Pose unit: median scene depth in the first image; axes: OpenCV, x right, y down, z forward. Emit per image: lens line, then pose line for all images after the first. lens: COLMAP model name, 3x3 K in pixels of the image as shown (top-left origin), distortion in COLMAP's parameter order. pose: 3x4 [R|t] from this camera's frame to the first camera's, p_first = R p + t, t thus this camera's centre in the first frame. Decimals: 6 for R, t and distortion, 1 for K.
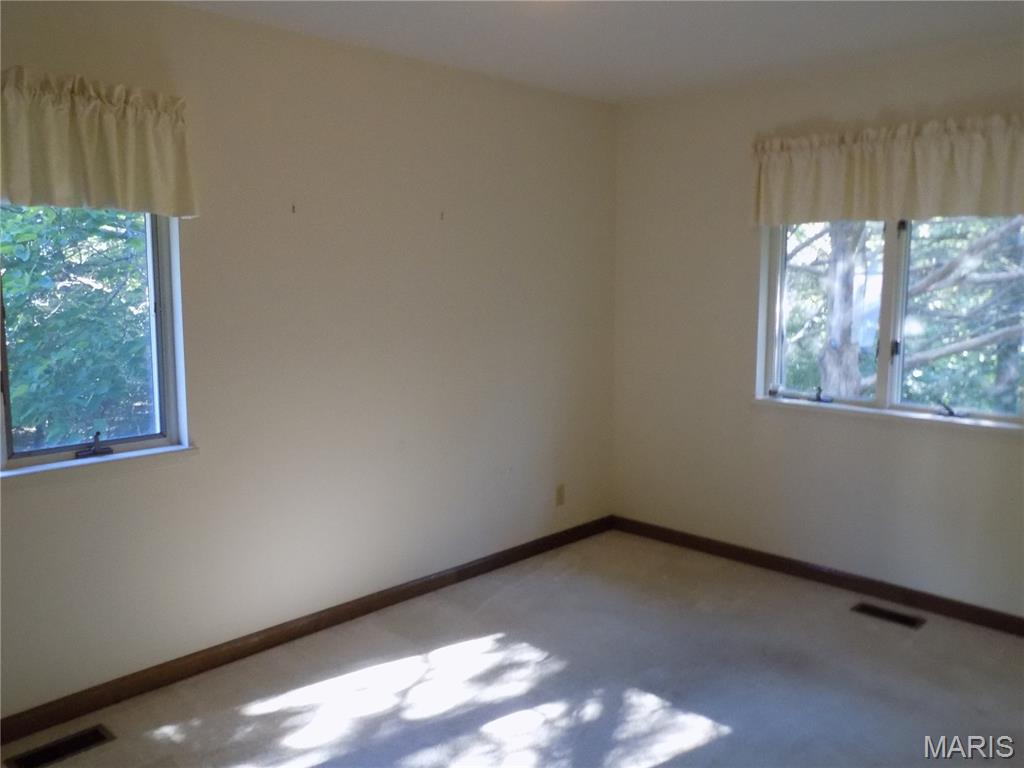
lens RADIAL K [[851.0, 0, 531.3], [0, 851.0, 375.5], [0, 0, 1]] dist [-0.008109, 0.056256]
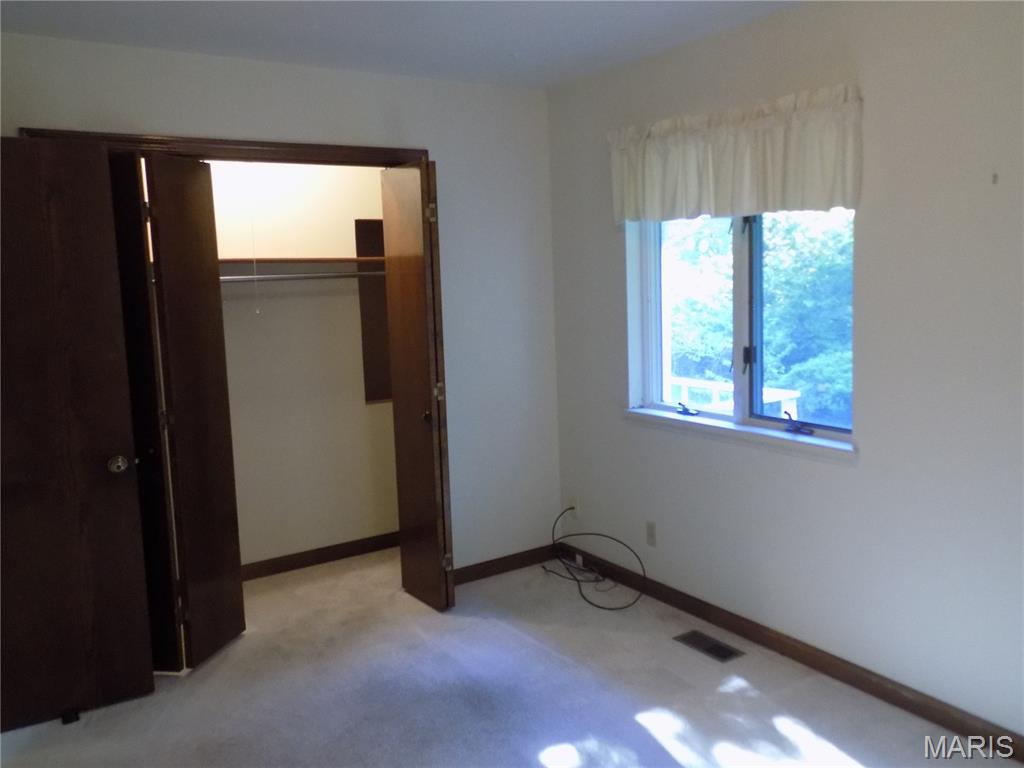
lens RADIAL K [[851.0, 0, 531.3], [0, 851.0, 375.5], [0, 0, 1]] dist [-0.008109, 0.056256]
pose [[-0.229235, 0.120890, -0.965835, 0.638827], [-0.091508, 0.985186, 0.145032, -0.110810], [0.969060, 0.121628, -0.214777, 0.901684]]
